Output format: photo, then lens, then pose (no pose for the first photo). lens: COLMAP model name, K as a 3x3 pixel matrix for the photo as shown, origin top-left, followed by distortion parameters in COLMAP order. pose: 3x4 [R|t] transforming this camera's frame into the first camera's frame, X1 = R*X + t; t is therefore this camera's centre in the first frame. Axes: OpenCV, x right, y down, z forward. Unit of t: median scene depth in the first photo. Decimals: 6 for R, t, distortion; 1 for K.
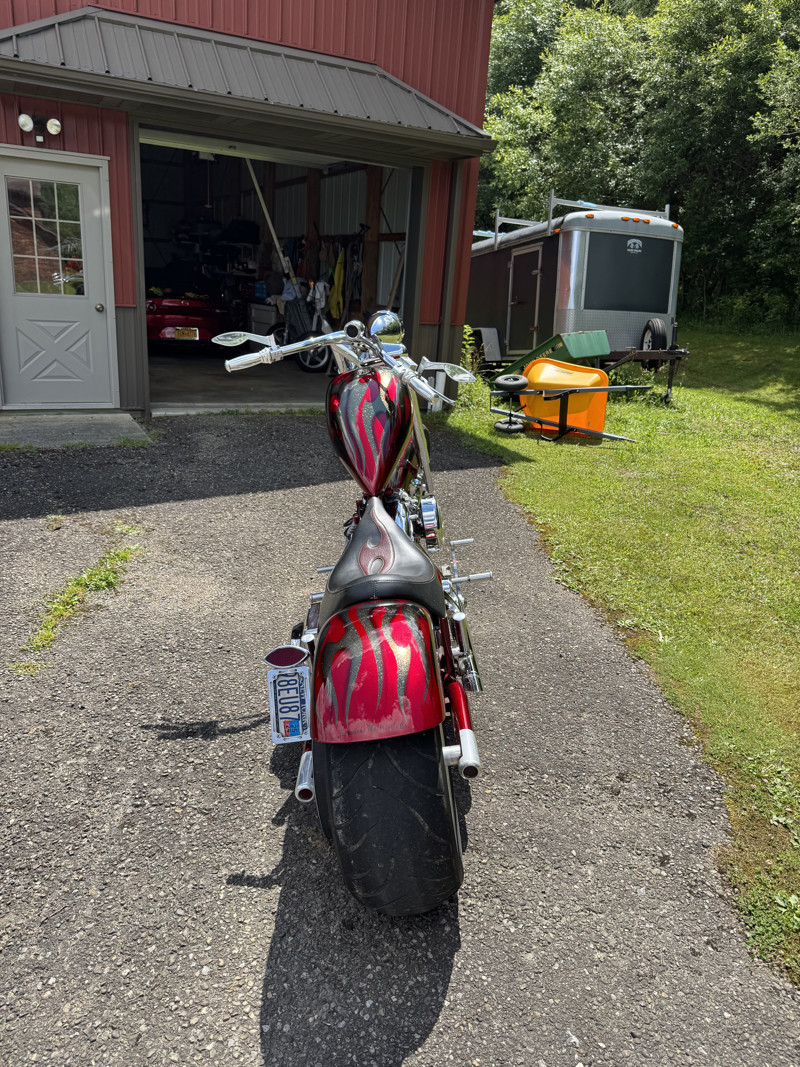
lens RADIAL K [[758.1, 0, 395.5], [0, 758.1, 541.6], [0, 0, 1]] dist [0.024164, -0.034640]
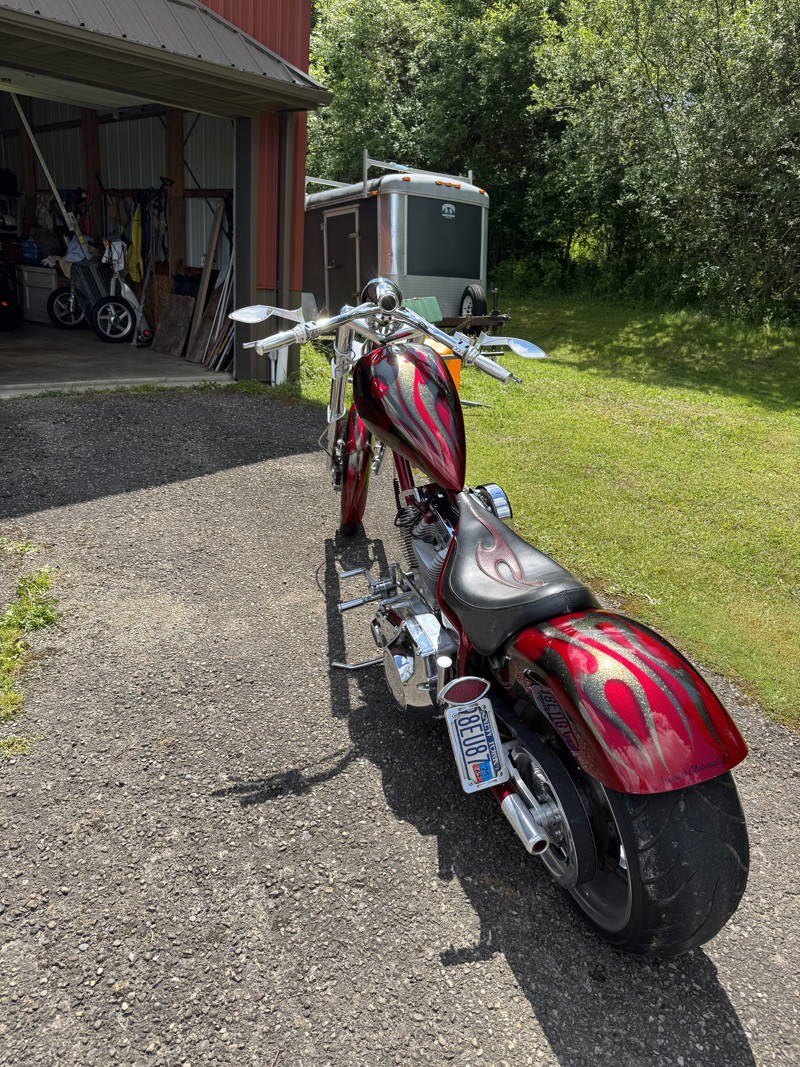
lens RADIAL K [[758.1, 0, 409.6], [0, 758.1, 544.2], [0, 0, 1]] dist [0.024164, -0.034640]
pose [[0.949287, -0.102532, 0.297221, -0.106524], [0.088526, 0.994250, 0.060246, -0.017092], [-0.301690, -0.030879, 0.952906, 0.049398]]
